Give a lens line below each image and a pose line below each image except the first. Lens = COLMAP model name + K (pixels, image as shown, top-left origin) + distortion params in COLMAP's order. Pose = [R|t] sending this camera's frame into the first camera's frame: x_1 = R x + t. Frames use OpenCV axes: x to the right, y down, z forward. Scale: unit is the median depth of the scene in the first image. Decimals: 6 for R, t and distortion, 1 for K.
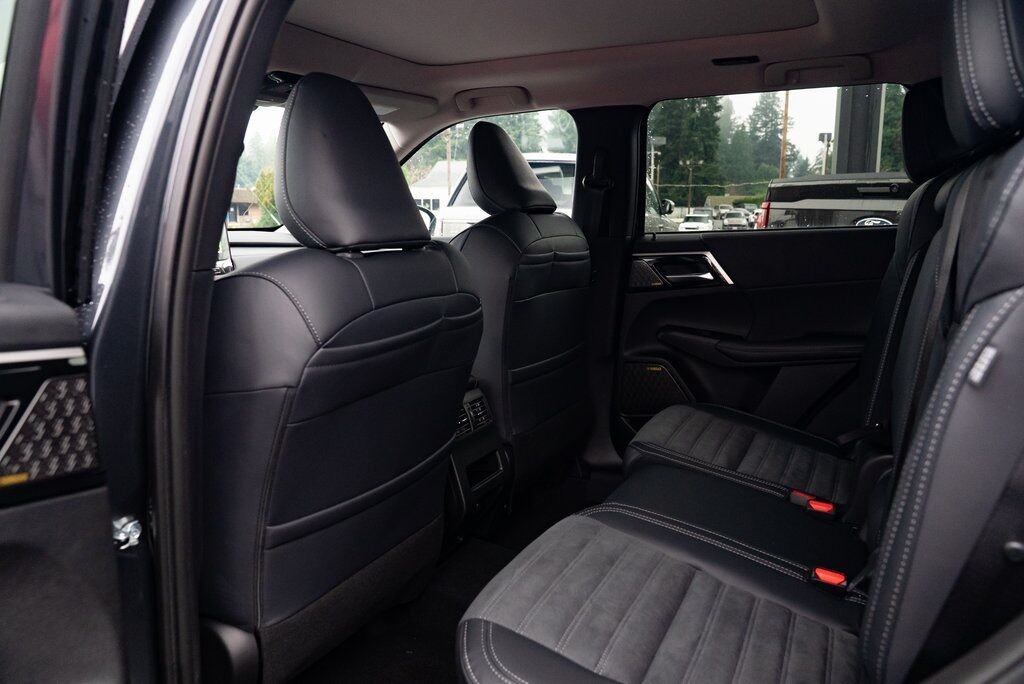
lens RADIAL K [[702.1, 0, 503.9], [0, 702.1, 347.7], [0, 0, 1]] dist [-0.029227, 0.019063]
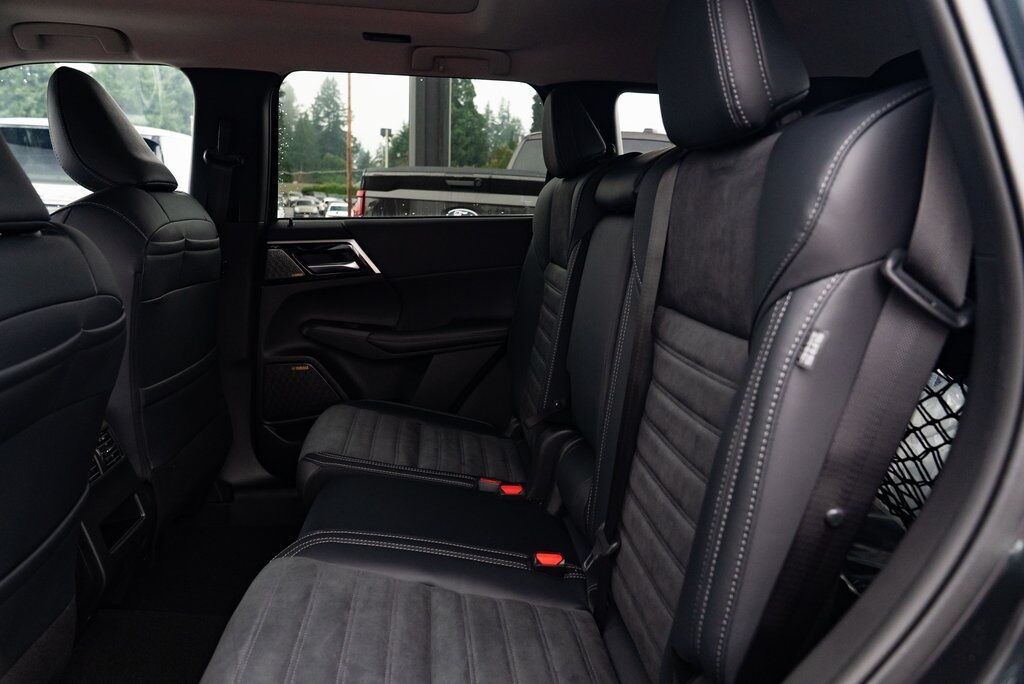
lens RADIAL K [[702.1, 0, 507.3], [0, 702.1, 342.6], [0, 0, 1]] dist [-0.029227, 0.019063]
pose [[0.824509, -0.075084, 0.560845, -0.087948], [0.069611, 0.997088, 0.031150, -0.015661], [-0.561551, 0.013357, 0.827335, 0.119379]]
